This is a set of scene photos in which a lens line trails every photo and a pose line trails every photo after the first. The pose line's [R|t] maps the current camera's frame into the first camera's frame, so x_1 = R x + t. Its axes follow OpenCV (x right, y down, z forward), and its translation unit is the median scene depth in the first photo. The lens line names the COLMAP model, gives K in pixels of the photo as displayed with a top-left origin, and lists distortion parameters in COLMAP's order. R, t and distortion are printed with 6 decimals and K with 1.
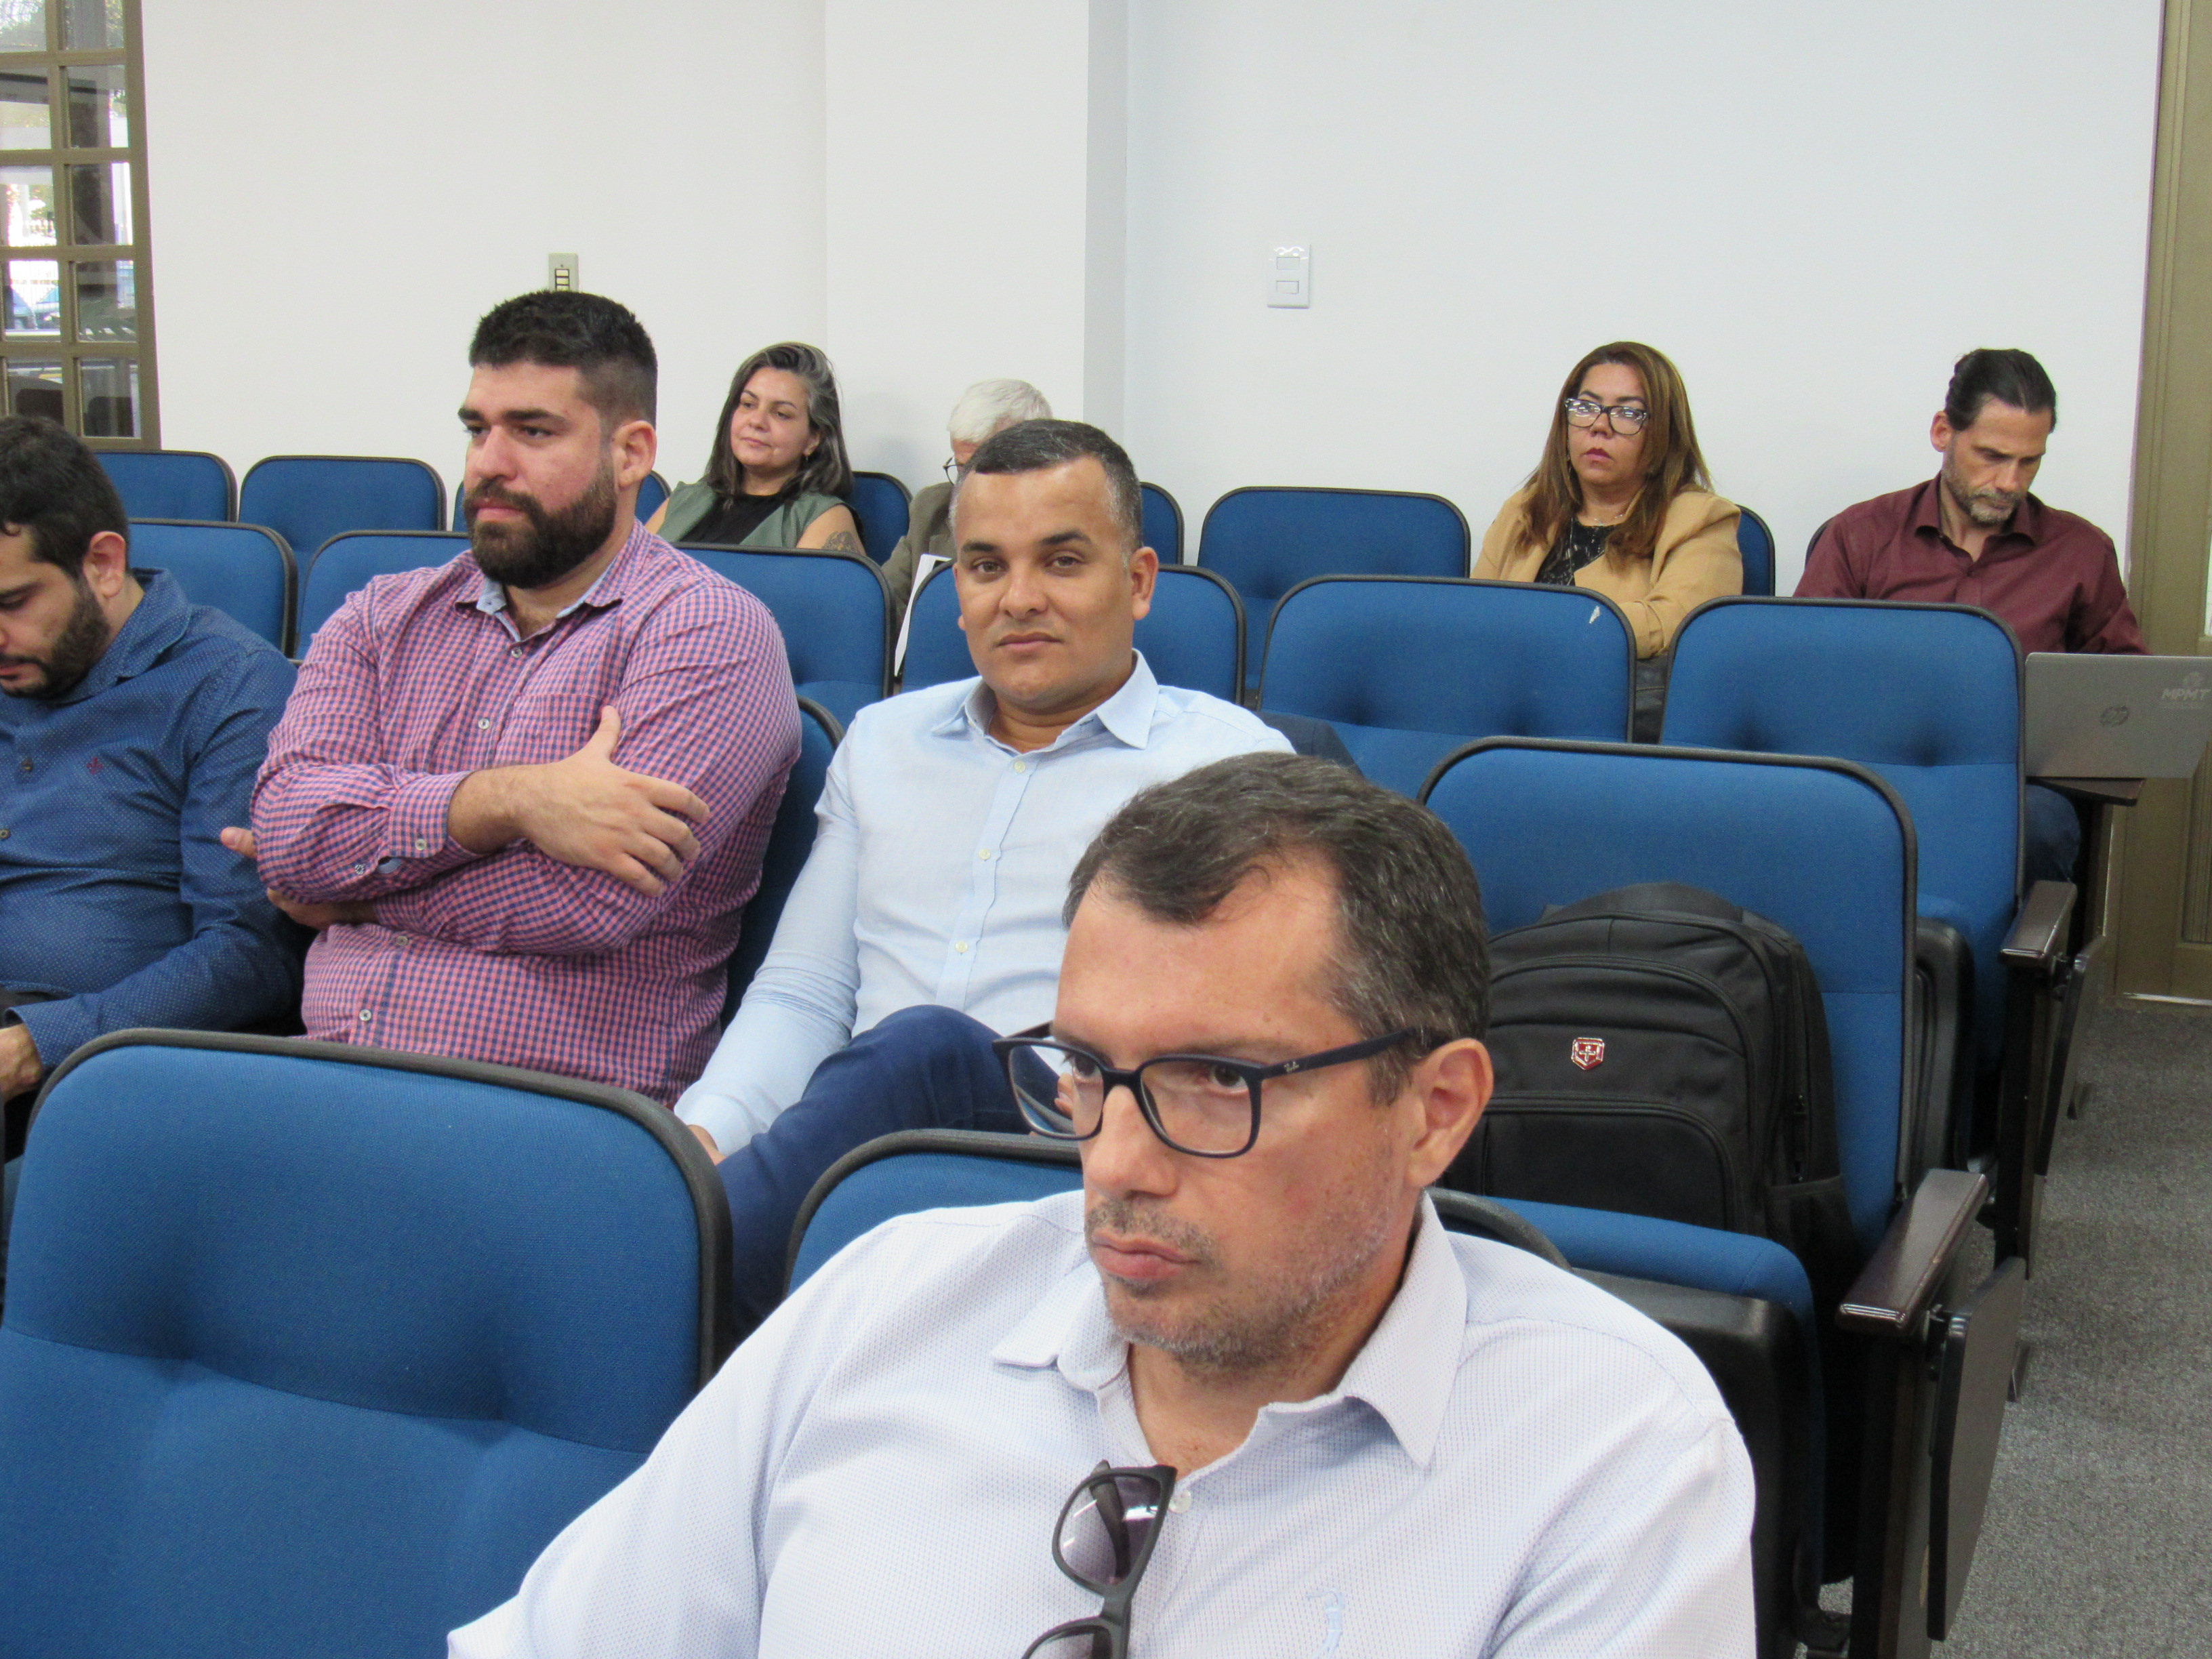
lens RADIAL K [[2886.7, 0, 1106.0], [0, 2886.7, 829.5], [0, 0, 1]] dist [0.006362, -0.040055]
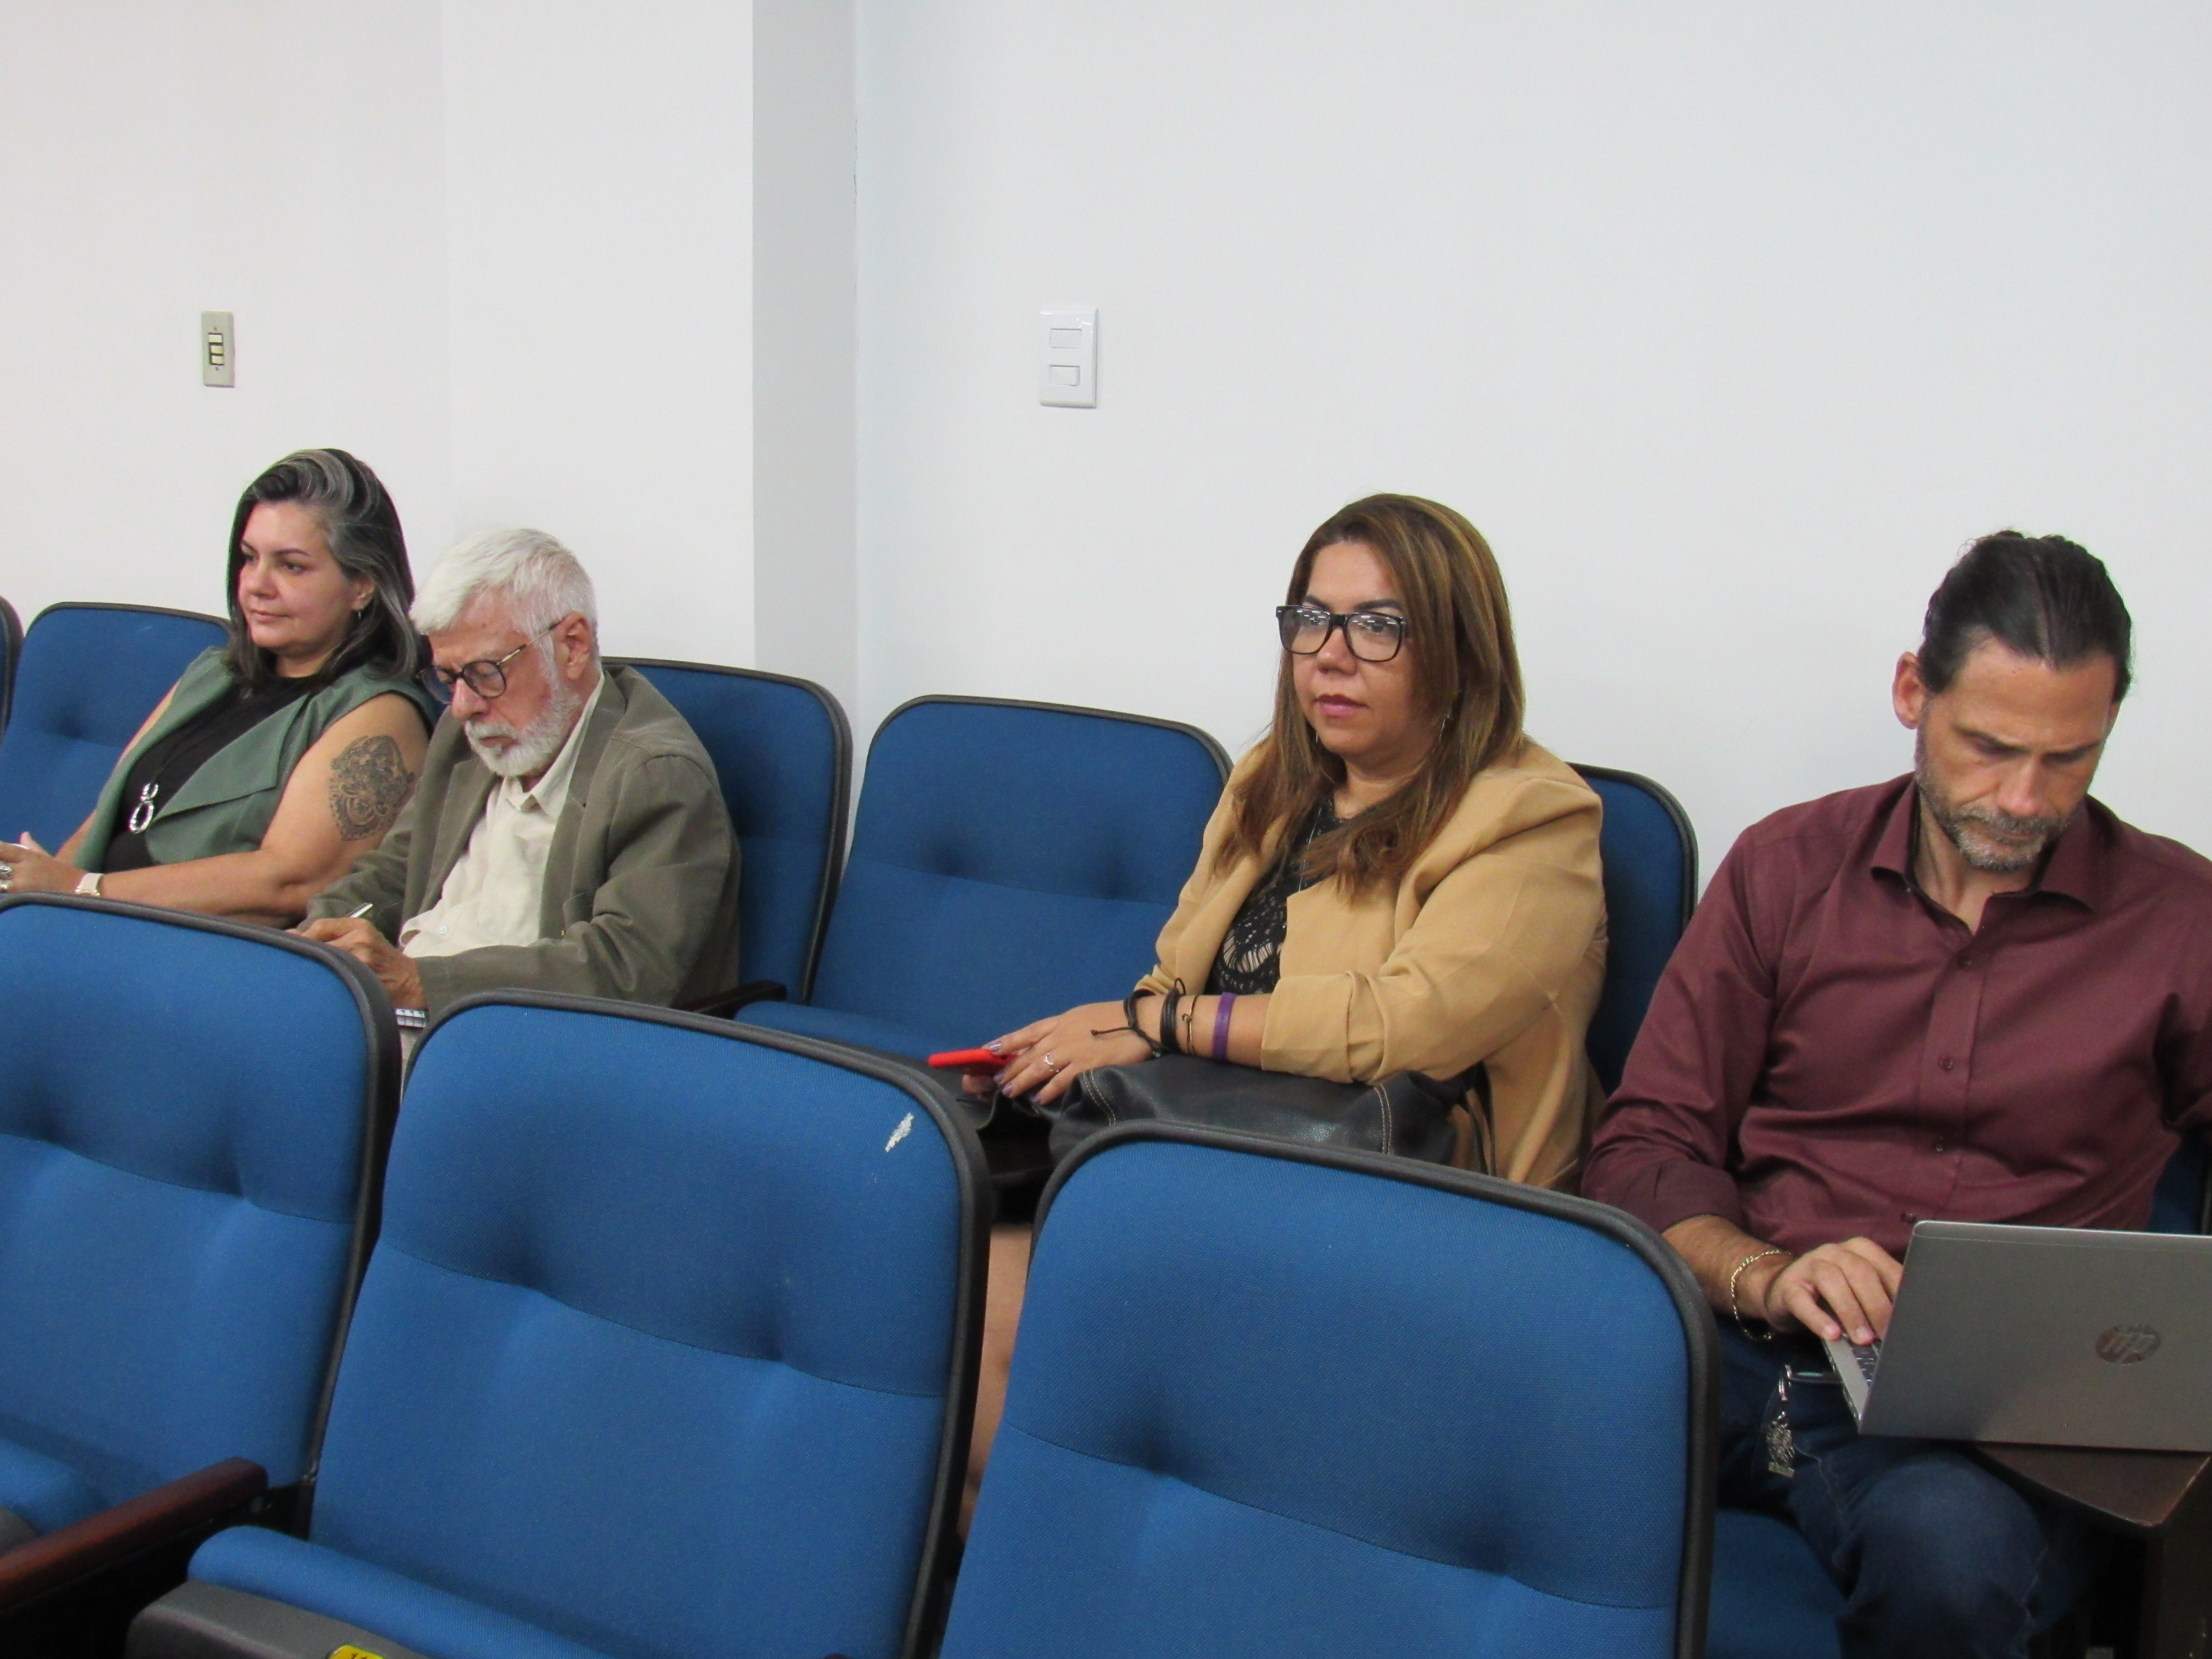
lens RADIAL K [[2886.7, 0, 1106.0], [0, 2886.7, 829.5], [0, 0, 1]] dist [0.006362, -0.040055]
pose [[0.975754, 0.034705, -0.216102, 0.258234], [-0.034734, 0.999390, 0.003665, -0.108234], [0.216098, 0.003930, 0.976364, 0.453963]]
